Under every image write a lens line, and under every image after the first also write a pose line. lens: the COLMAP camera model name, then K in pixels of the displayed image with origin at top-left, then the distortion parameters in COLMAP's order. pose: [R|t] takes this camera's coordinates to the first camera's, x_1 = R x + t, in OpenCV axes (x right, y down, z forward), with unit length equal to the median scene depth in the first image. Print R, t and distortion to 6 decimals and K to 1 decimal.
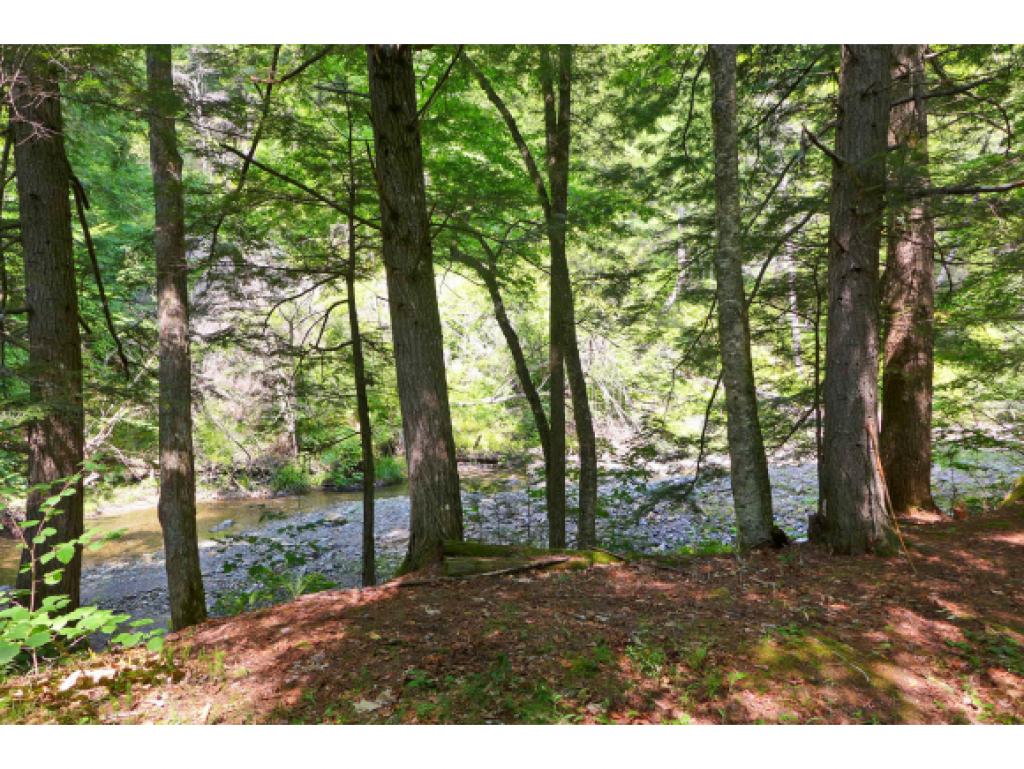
lens RADIAL K [[729.8, 0, 508.7], [0, 729.8, 388.7], [0, 0, 1]] dist [-0.032791, -0.002037]
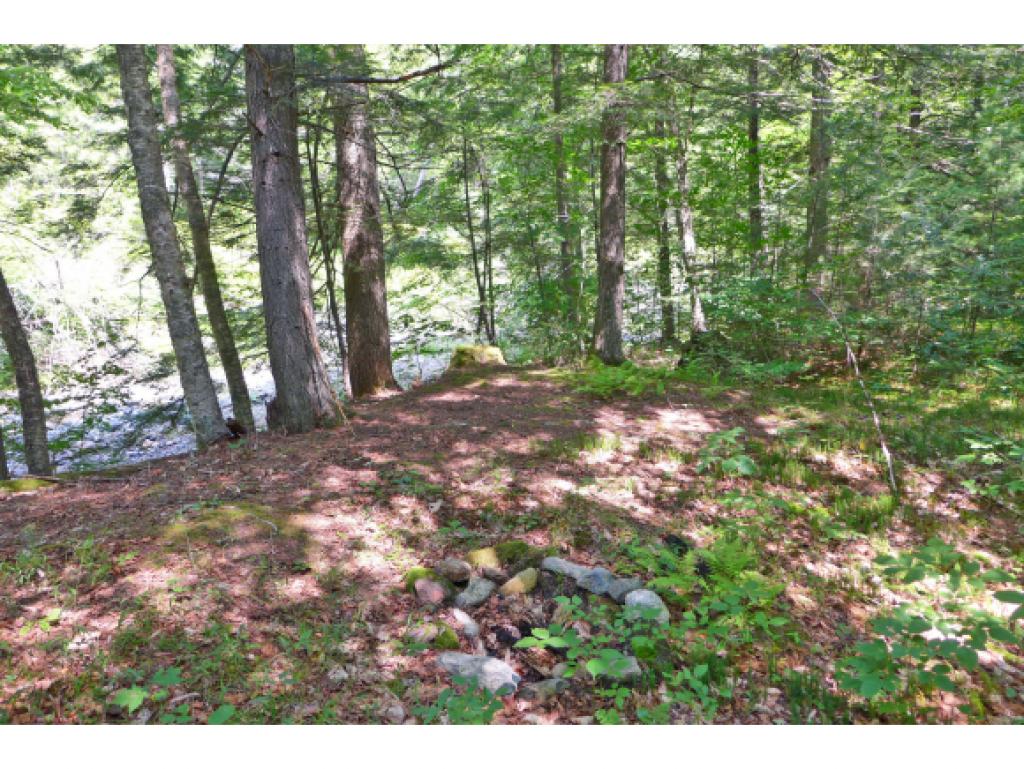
lens RADIAL K [[729.8, 0, 508.1], [0, 729.8, 380.4], [0, 0, 1]] dist [-0.032791, -0.002037]
pose [[0.791777, -0.134848, 0.595739, 0.089614], [0.072464, 0.989176, 0.127595, 0.042158], [-0.606497, -0.057857, 0.792978, -0.018997]]
